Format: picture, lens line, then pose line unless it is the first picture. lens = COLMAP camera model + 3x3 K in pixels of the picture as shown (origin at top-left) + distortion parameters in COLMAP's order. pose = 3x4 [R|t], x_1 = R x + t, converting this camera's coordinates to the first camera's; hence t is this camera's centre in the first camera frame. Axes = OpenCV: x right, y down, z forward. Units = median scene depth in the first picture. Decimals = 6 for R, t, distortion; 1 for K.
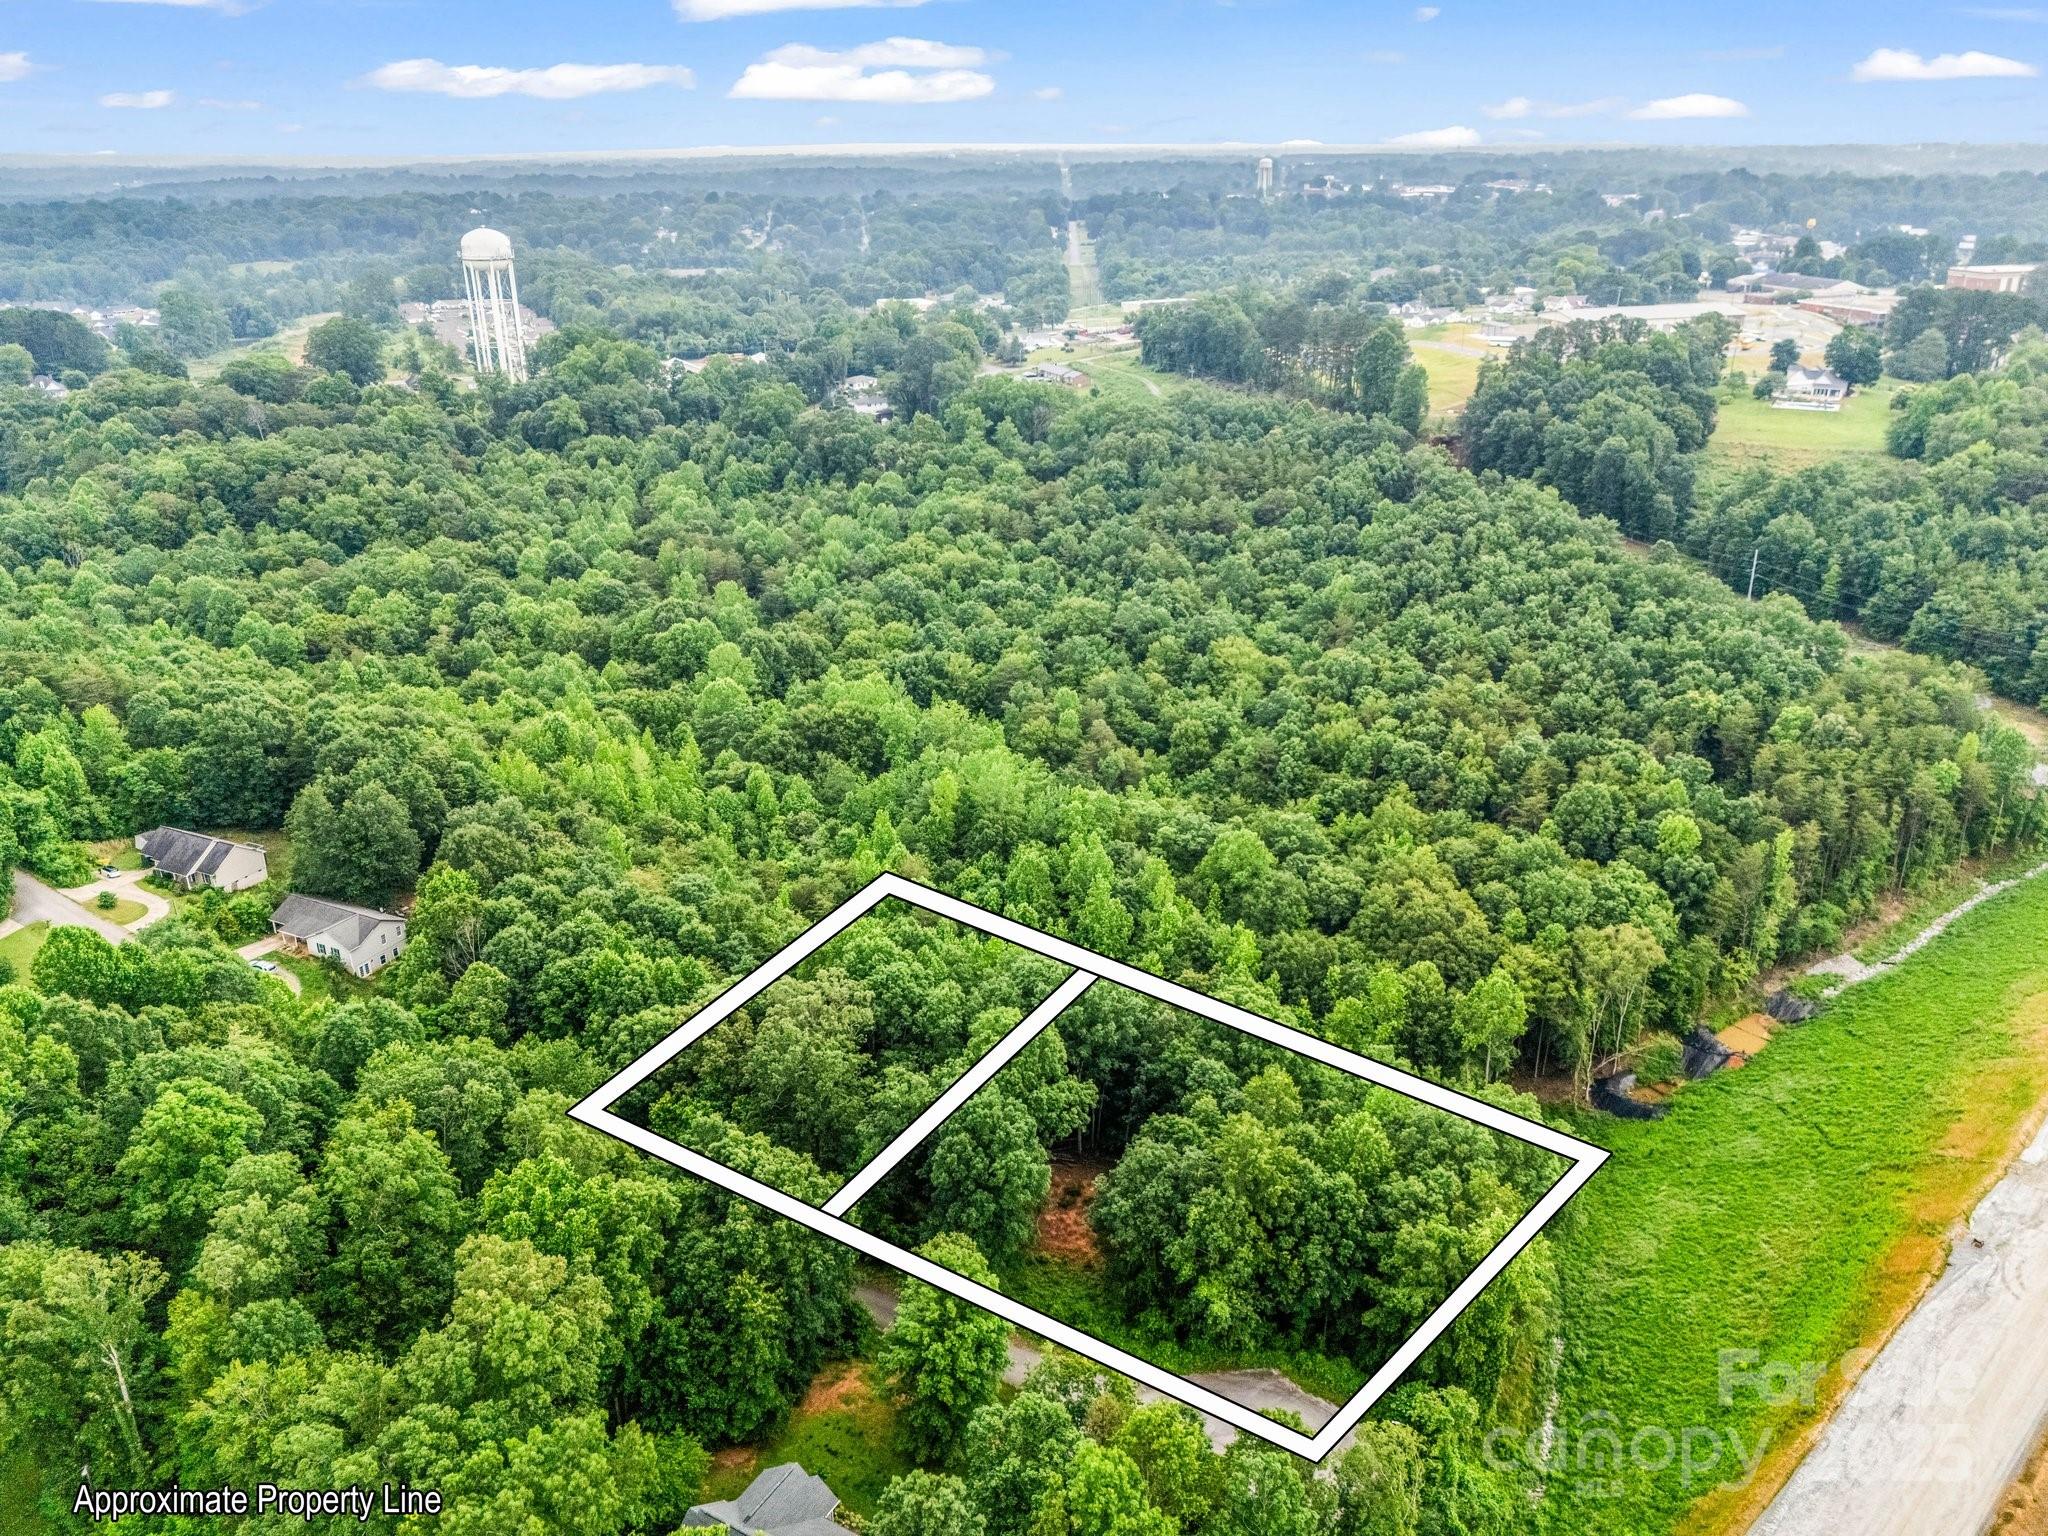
lens RADIAL K [[1472.1, 0, 1034.3], [0, 1472.1, 763.2], [0, 0, 1]] dist [0.105524, -0.120862]
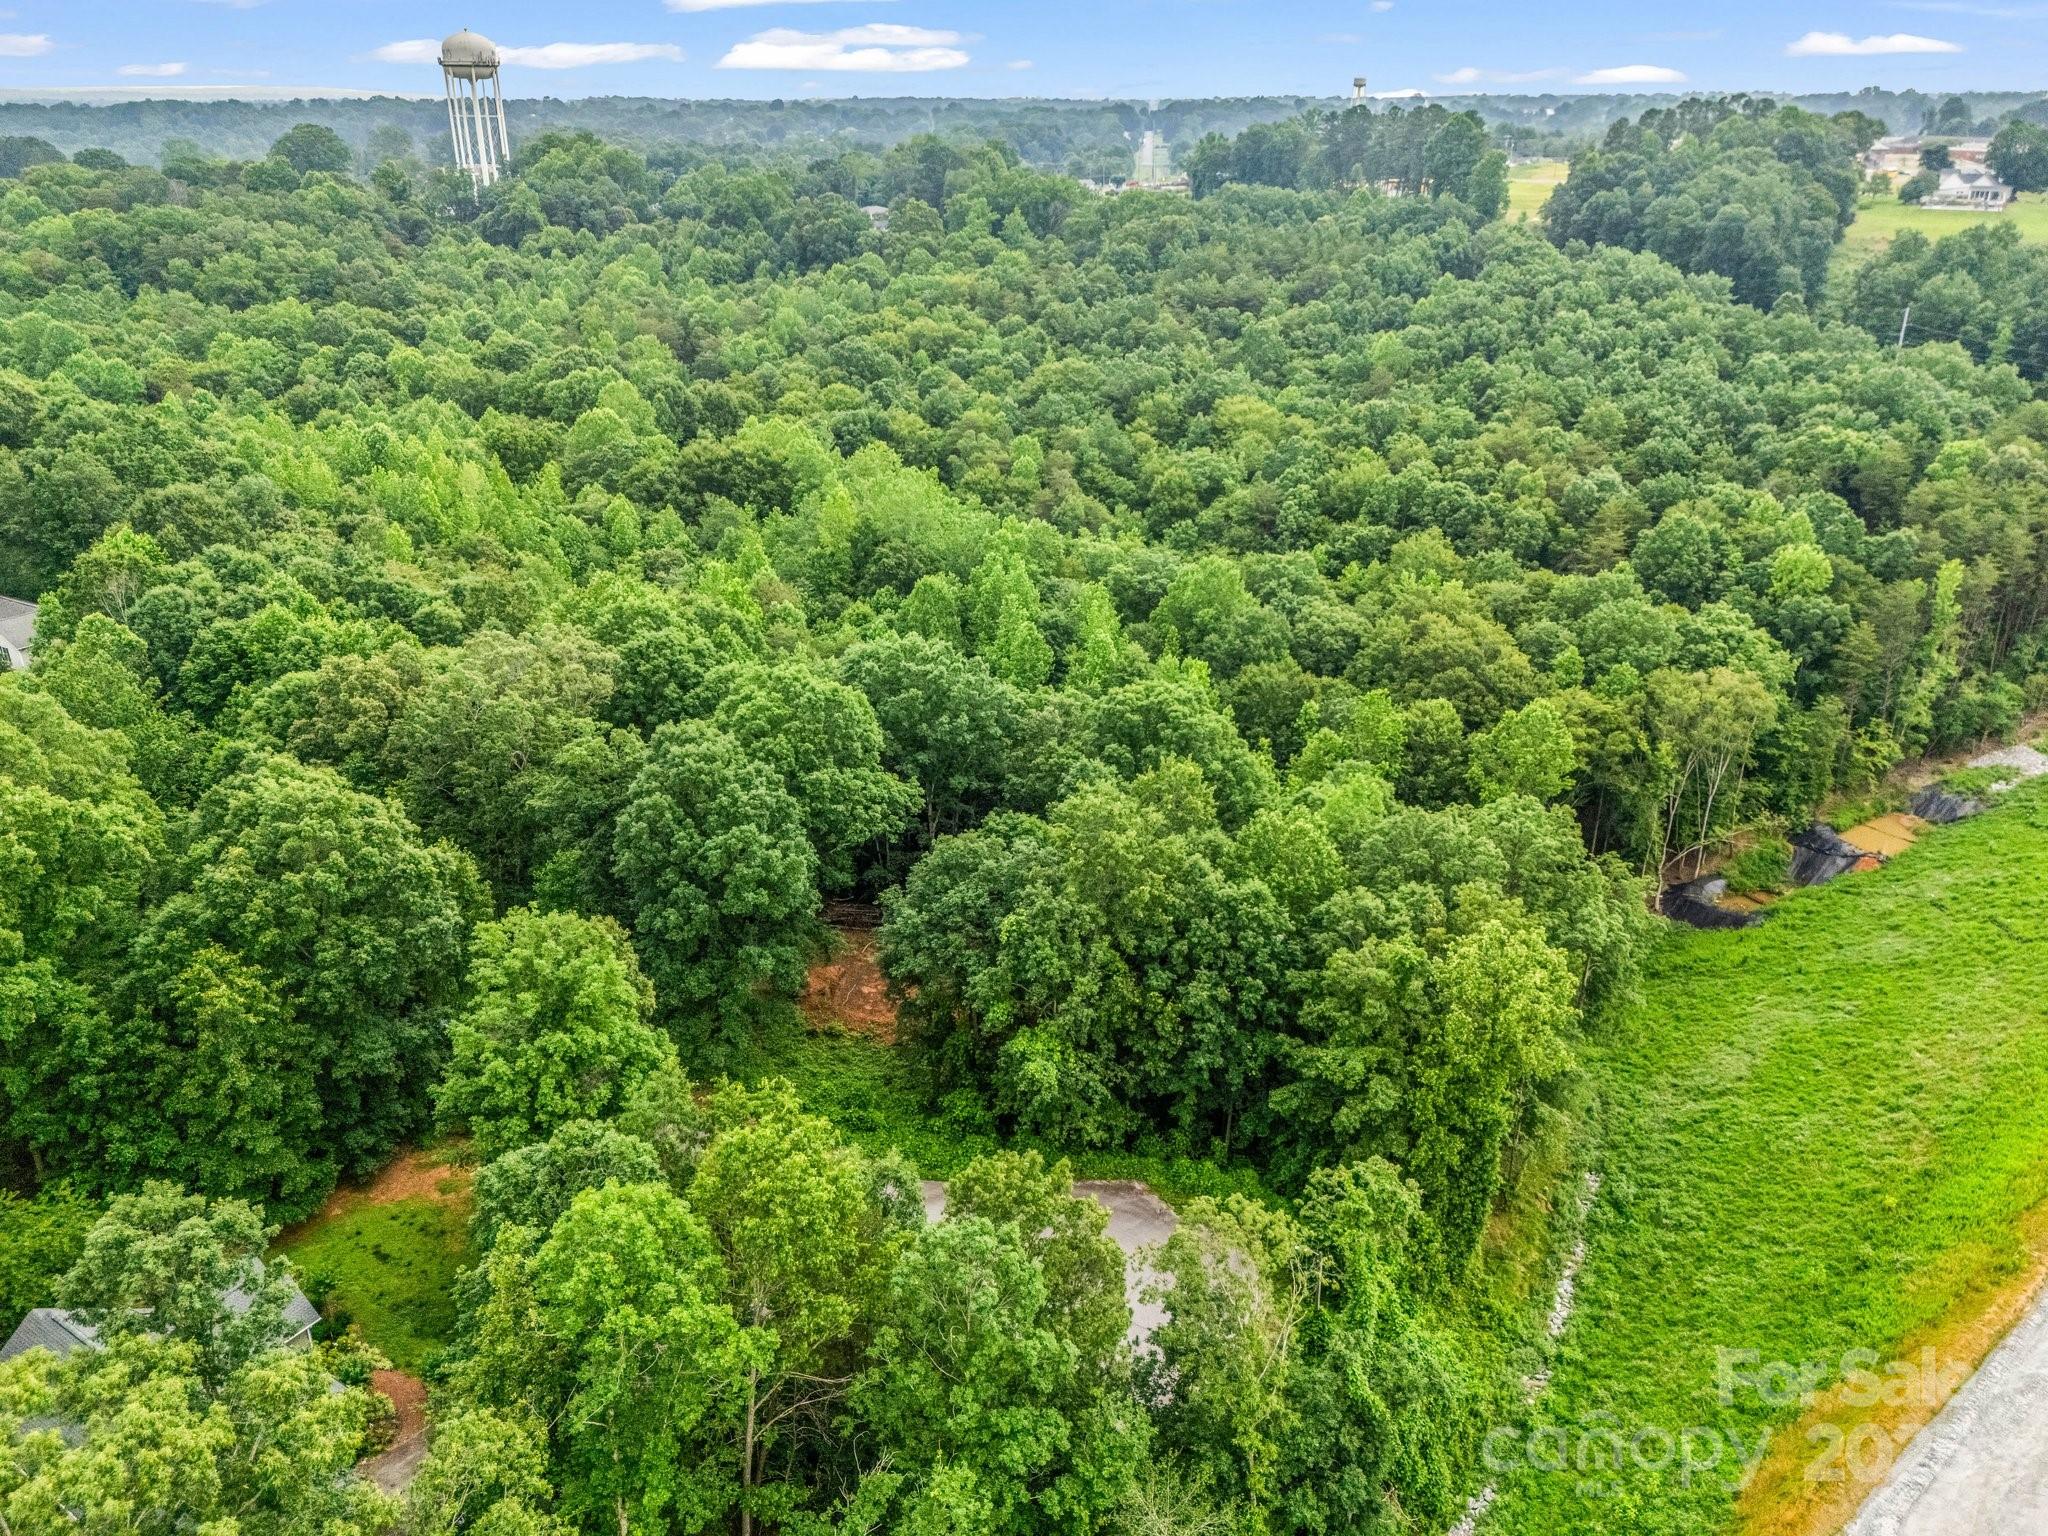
lens RADIAL K [[1536.5, 0, 1024.5], [0, 1536.5, 729.0], [0, 0, 1]] dist [0.086020, -0.080596]
pose [[0.998423, 0.035749, -0.043278, 0.080494], [-0.035067, 0.999250, 0.016416, 0.121272], [0.043832, -0.014873, 0.998928, 0.201645]]
